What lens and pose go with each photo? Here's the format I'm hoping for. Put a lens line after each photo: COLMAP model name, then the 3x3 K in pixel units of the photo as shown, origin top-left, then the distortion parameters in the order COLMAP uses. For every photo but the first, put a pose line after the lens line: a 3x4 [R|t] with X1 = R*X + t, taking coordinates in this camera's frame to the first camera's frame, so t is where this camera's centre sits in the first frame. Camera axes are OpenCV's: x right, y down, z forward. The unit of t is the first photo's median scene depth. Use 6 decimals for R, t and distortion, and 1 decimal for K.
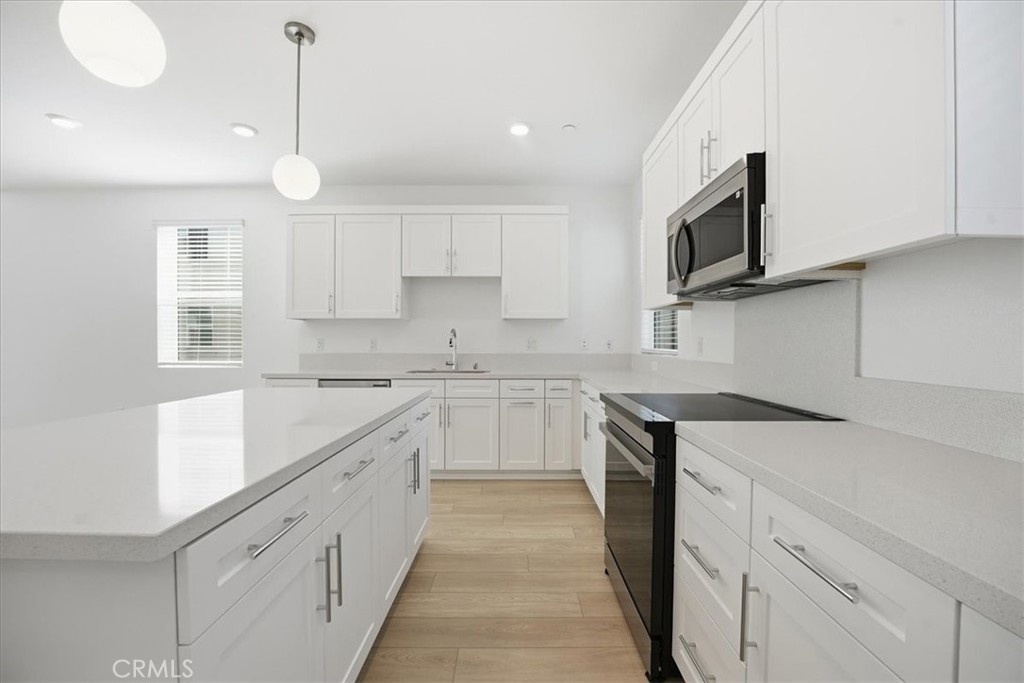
lens RADIAL K [[428.8, 0, 512.7], [0, 428.8, 343.5], [0, 0, 1]] dist [-0.002218, 0.000067]
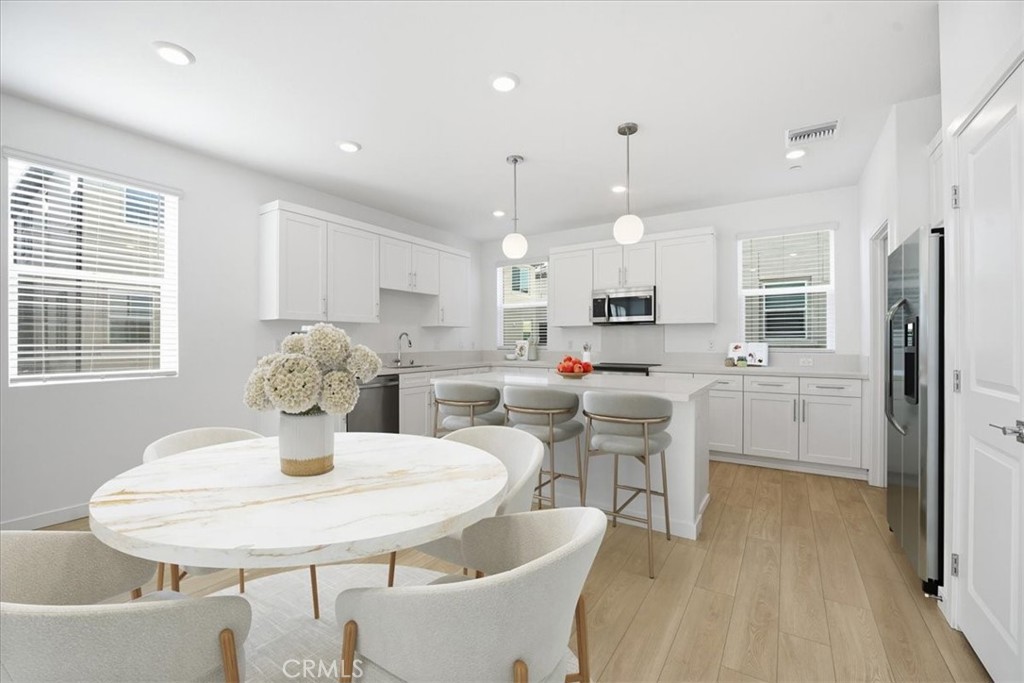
lens RADIAL K [[428.8, 0, 512.7], [0, 428.8, 343.5], [0, 0, 1]] dist [-0.002218, 0.000067]
pose [[0.534462, -0.004284, 0.845182, -1.022139], [0.006380, 0.999979, 0.001034, -0.002599], [-0.845168, 0.004839, 0.534478, 0.063720]]
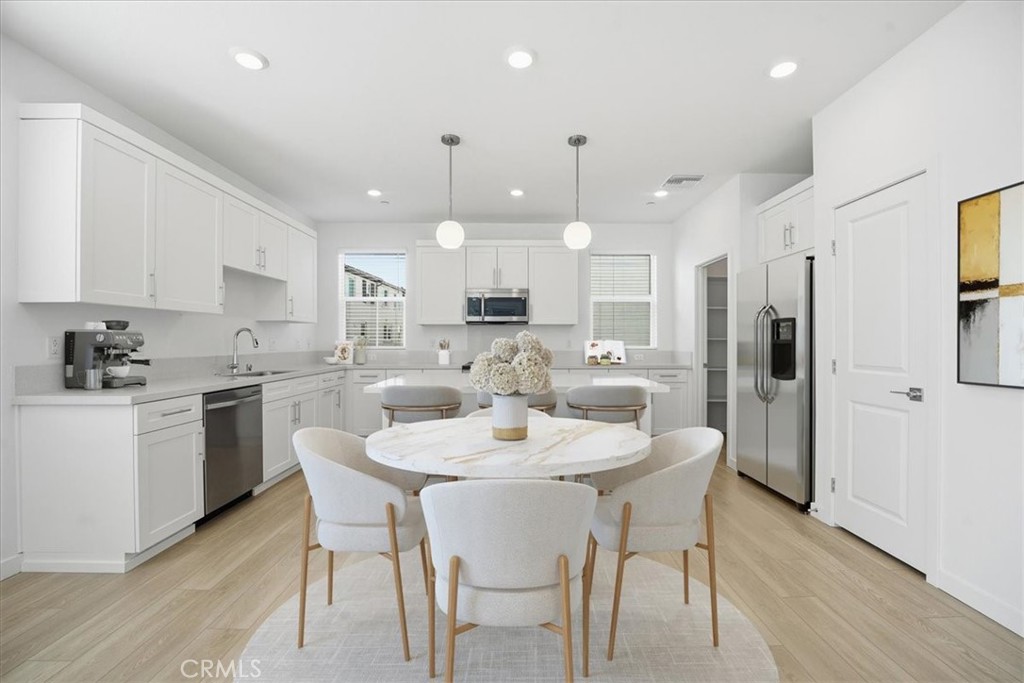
lens RADIAL K [[425.3, 0, 514.9], [0, 425.3, 329.1], [0, 0, 1]] dist [-0.008050, -0.000062]
pose [[-0.022675, 0.035045, 0.999128, -1.062627], [0.010537, 0.999338, -0.034813, 0.005272], [-0.999687, 0.009739, -0.023029, 0.436746]]
